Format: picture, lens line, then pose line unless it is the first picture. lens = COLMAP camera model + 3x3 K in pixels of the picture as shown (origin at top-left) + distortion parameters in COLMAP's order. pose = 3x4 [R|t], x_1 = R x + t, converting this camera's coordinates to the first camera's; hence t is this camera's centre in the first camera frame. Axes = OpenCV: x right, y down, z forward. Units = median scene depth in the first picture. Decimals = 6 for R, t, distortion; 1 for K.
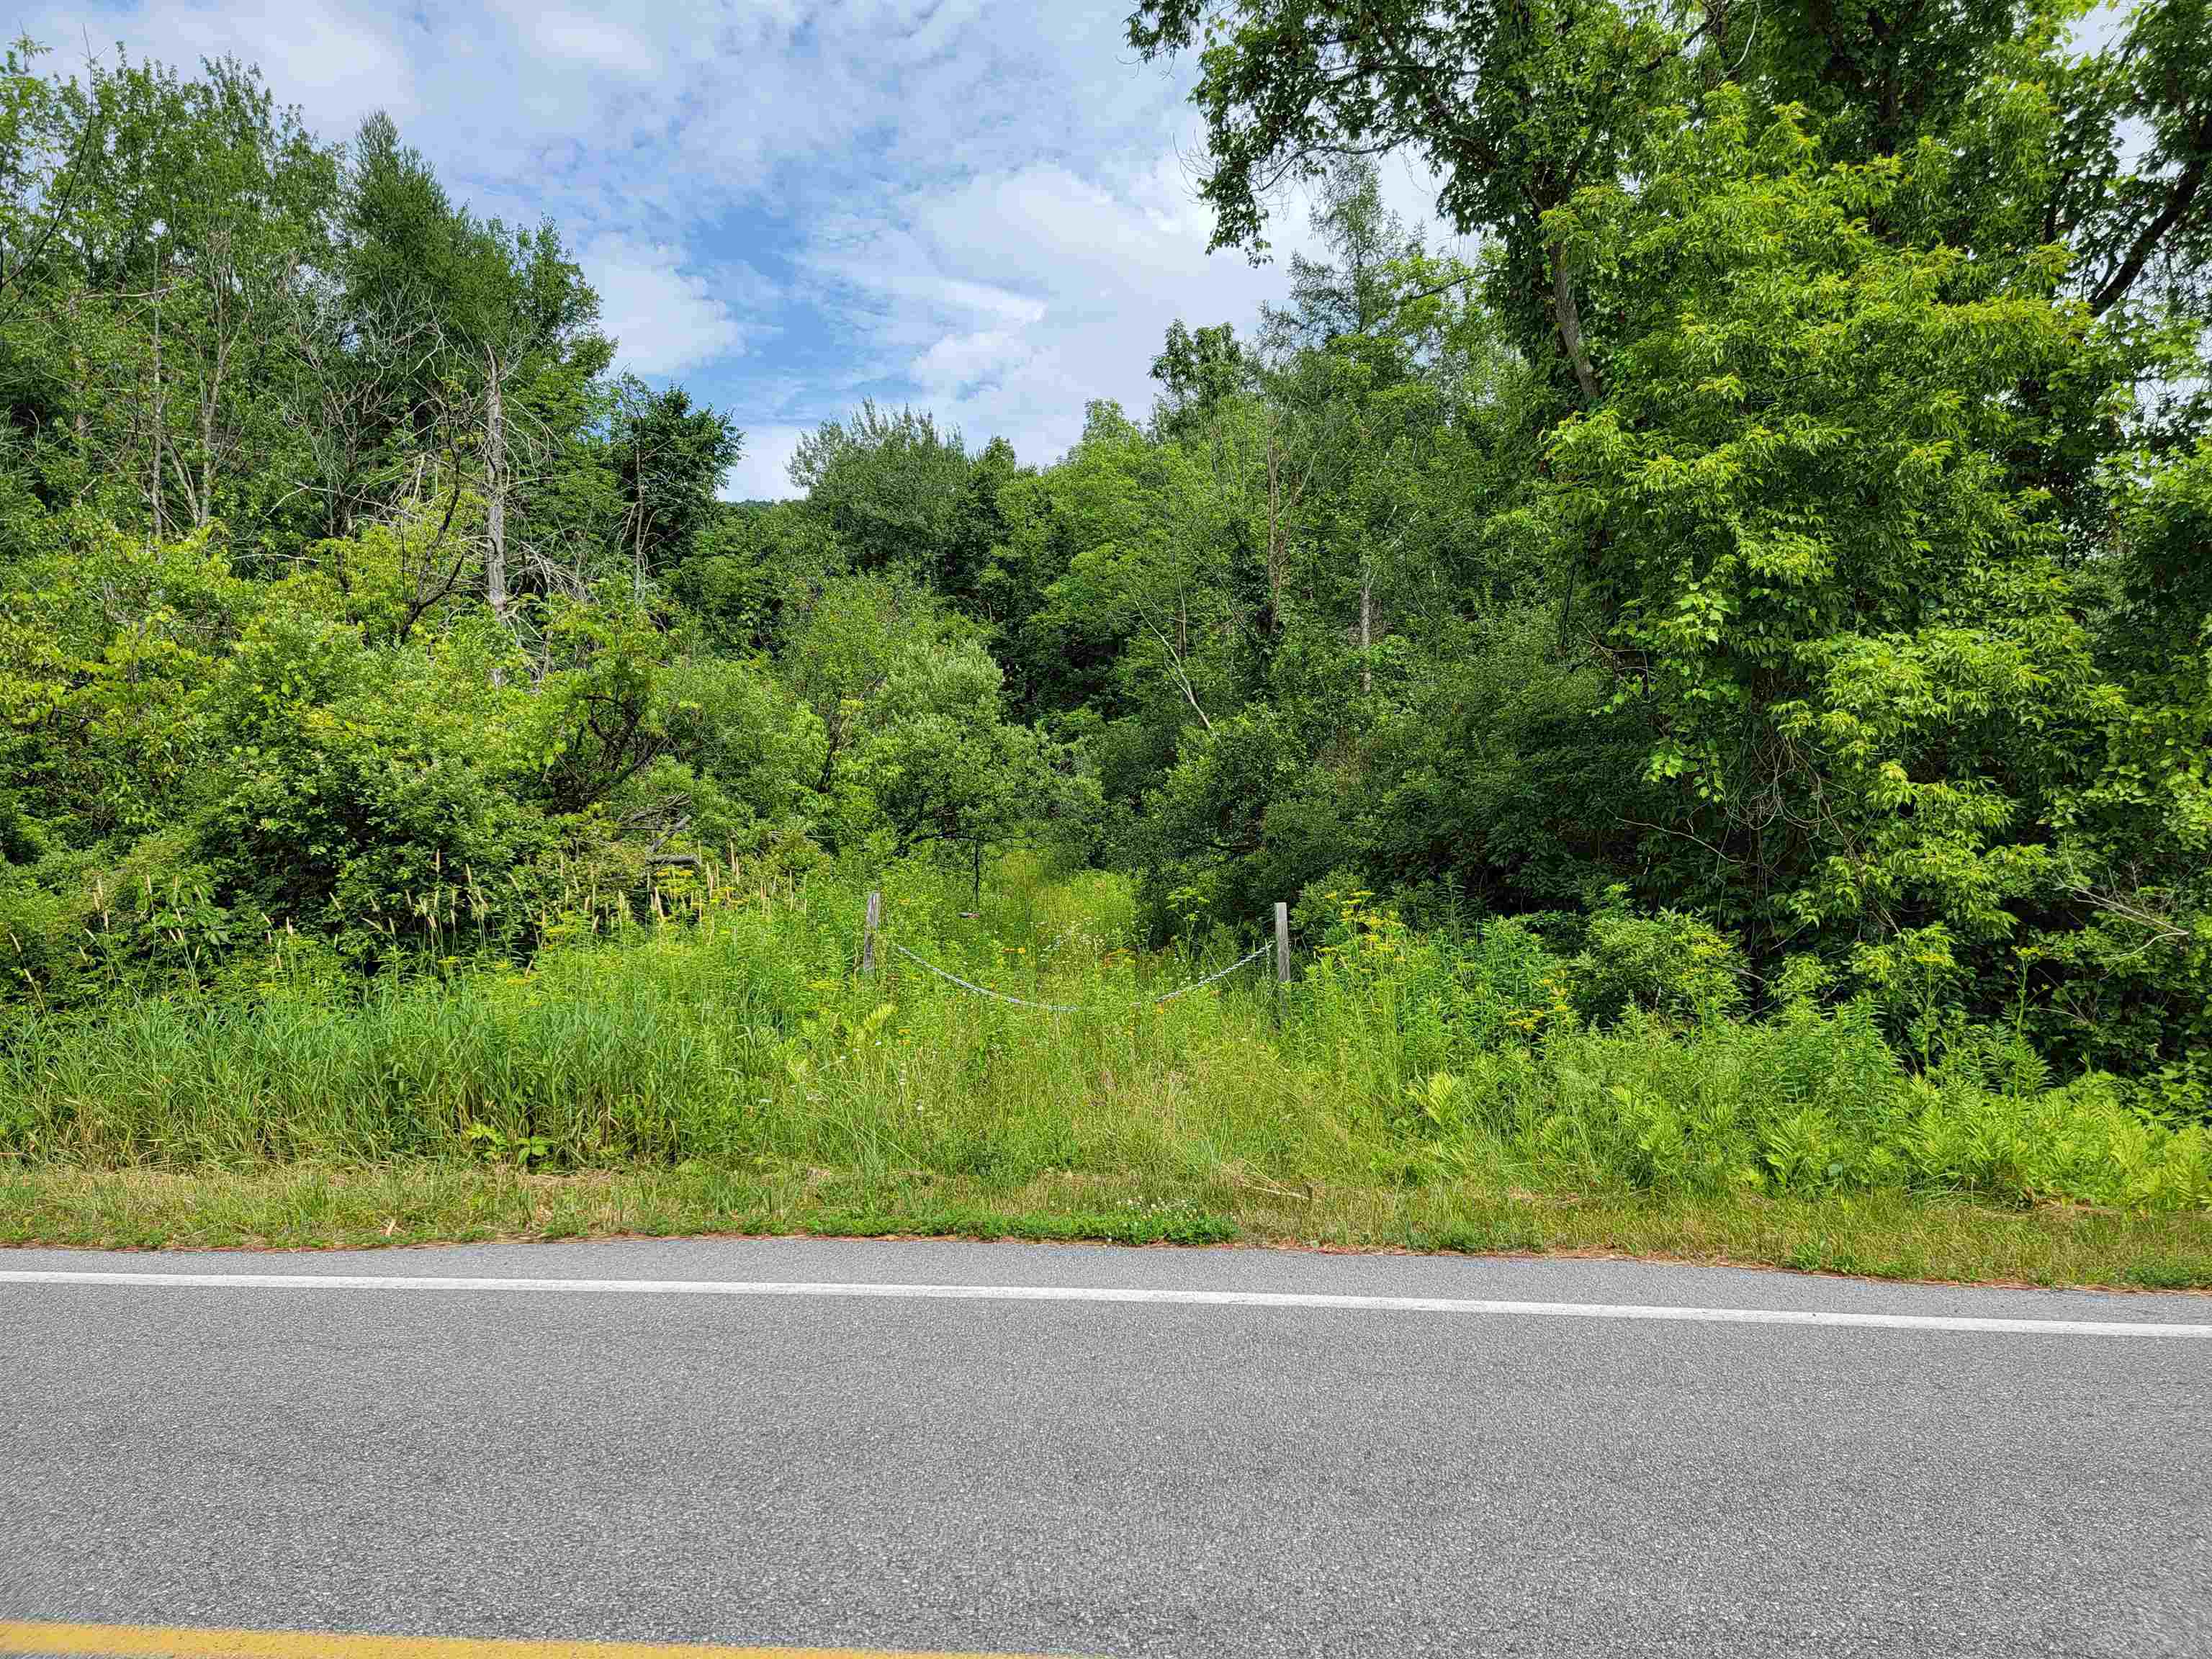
lens RADIAL K [[2859.1, 0, 1106.0], [0, 2859.1, 829.5], [0, 0, 1]] dist [0.106828, -0.034079]
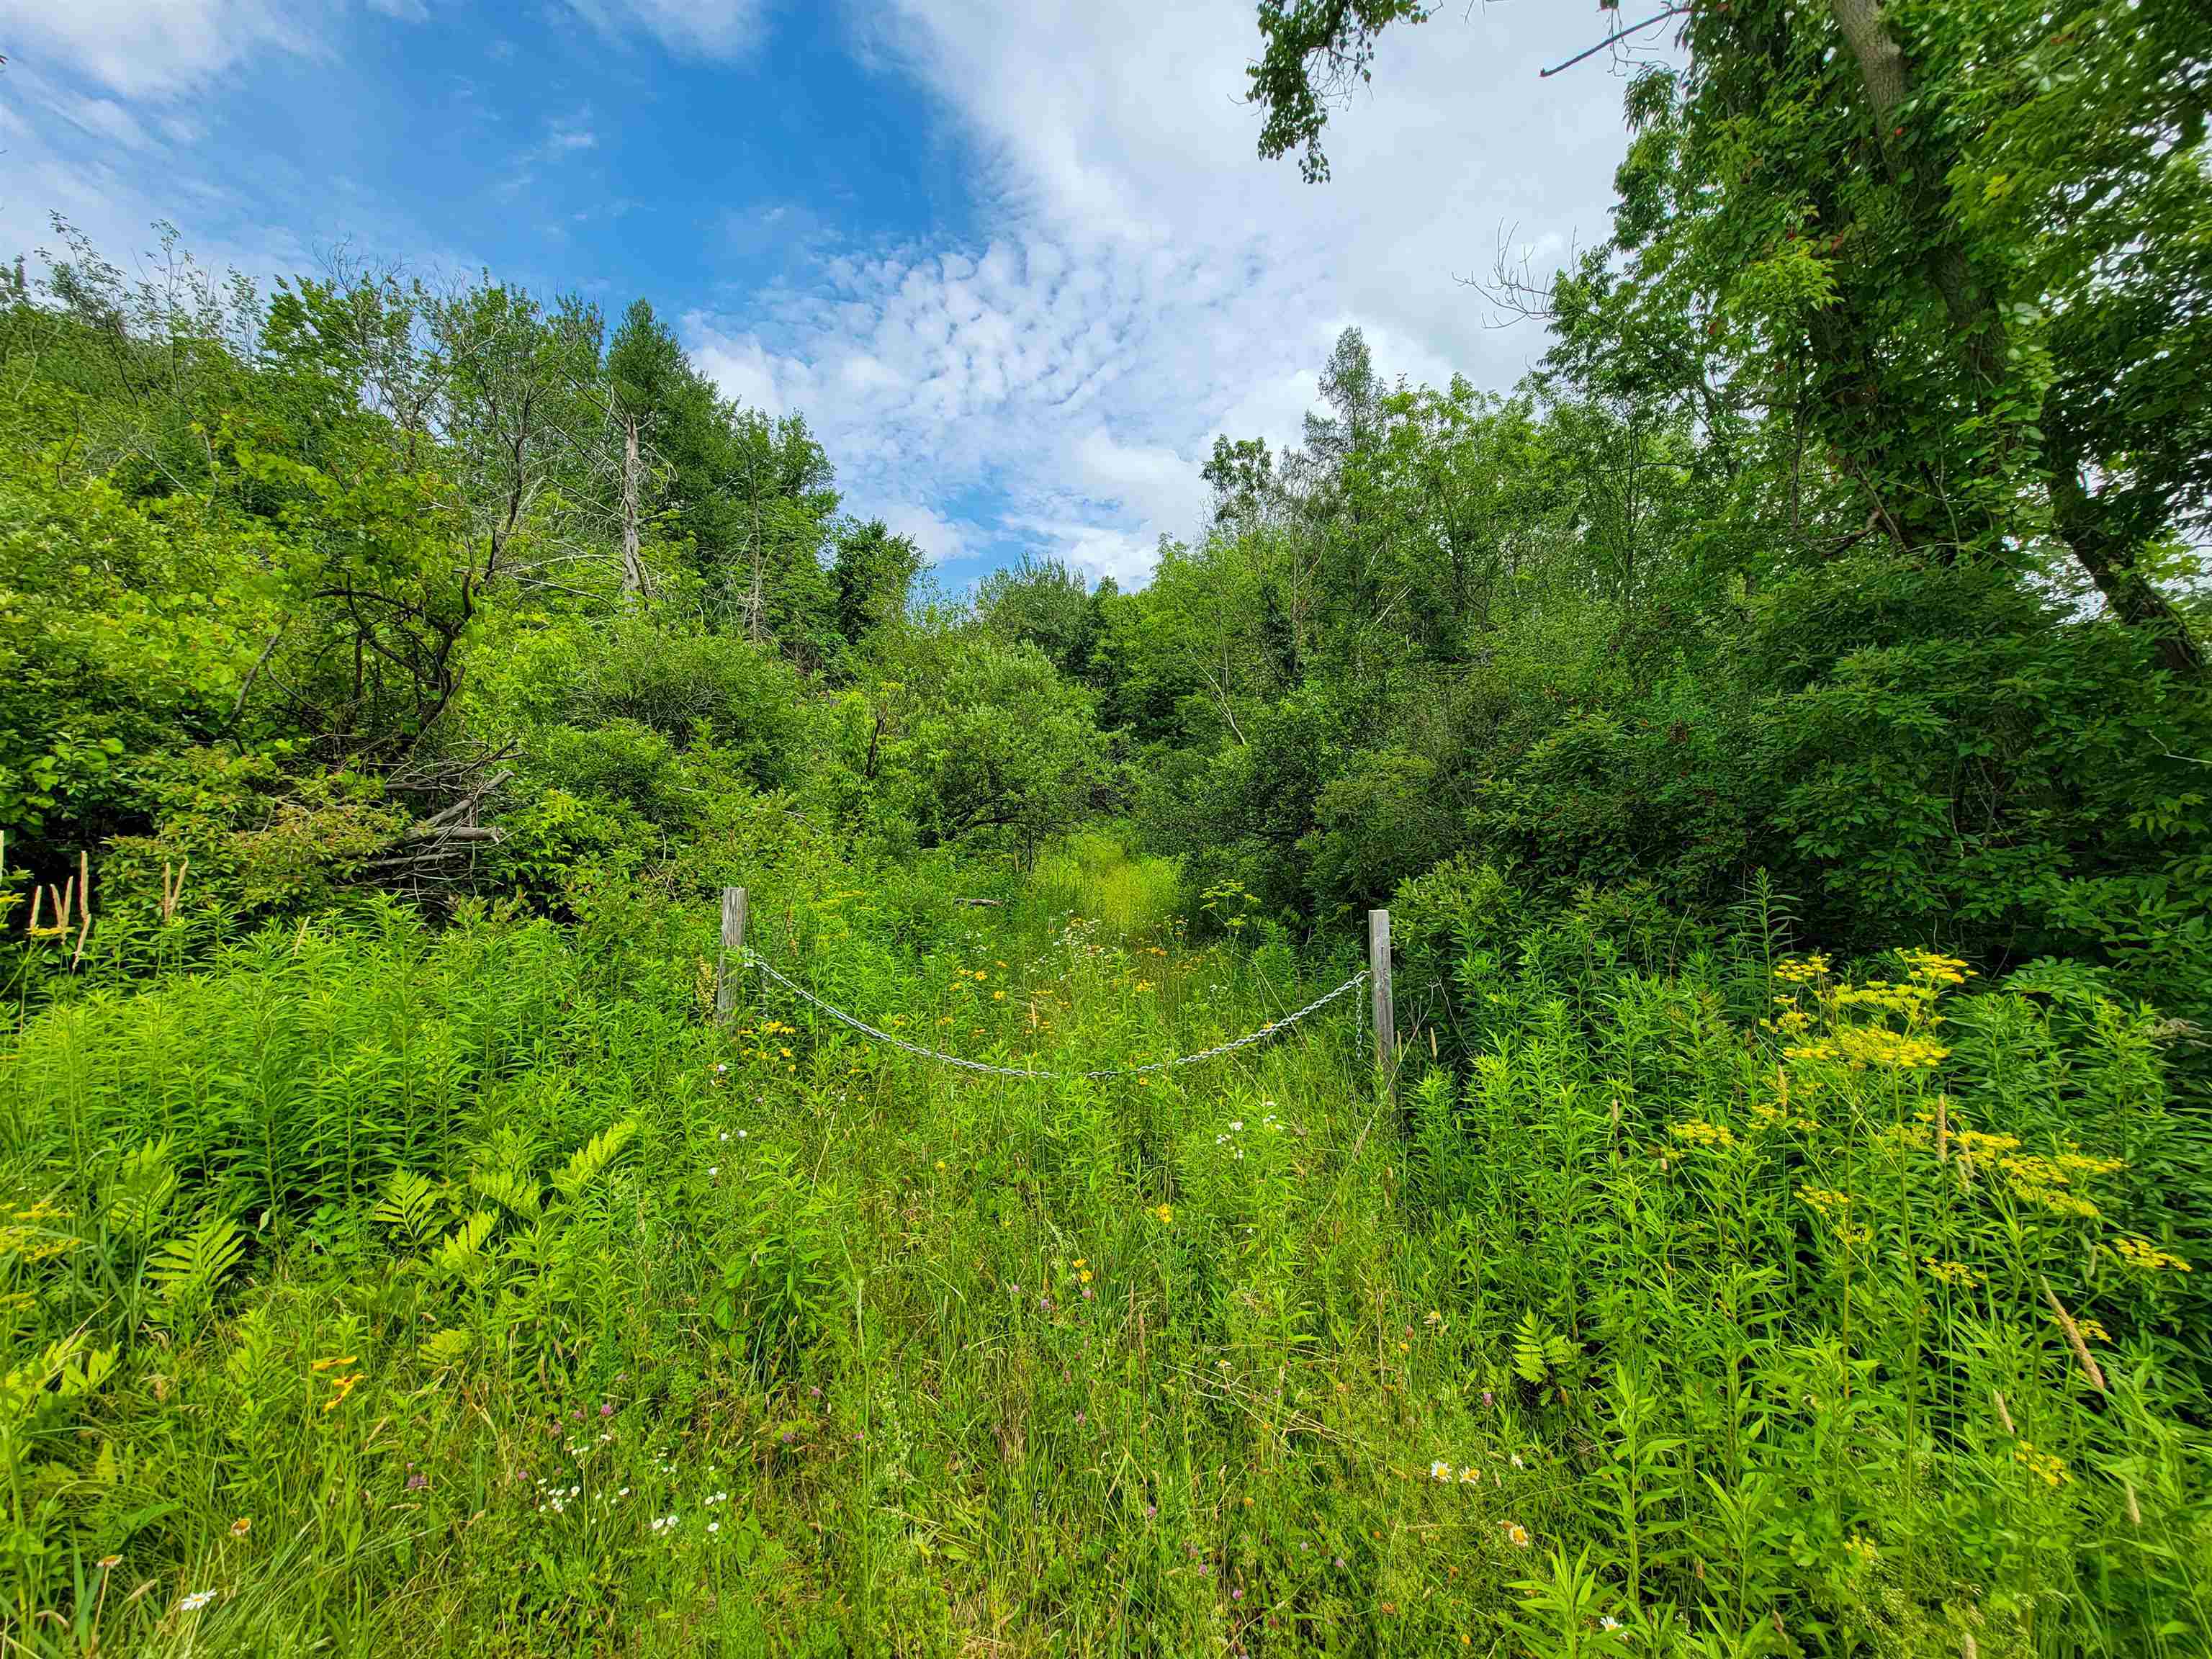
lens RADIAL K [[878.4, 0, 1125.3], [0, 878.4, 842.7], [0, 0, 1]] dist [-0.010708, -0.000069]
pose [[0.996416, 0.008016, -0.084202, 0.015757], [-0.007656, 0.999960, 0.004589, 0.007440], [0.084235, -0.003928, 0.996438, 0.595540]]
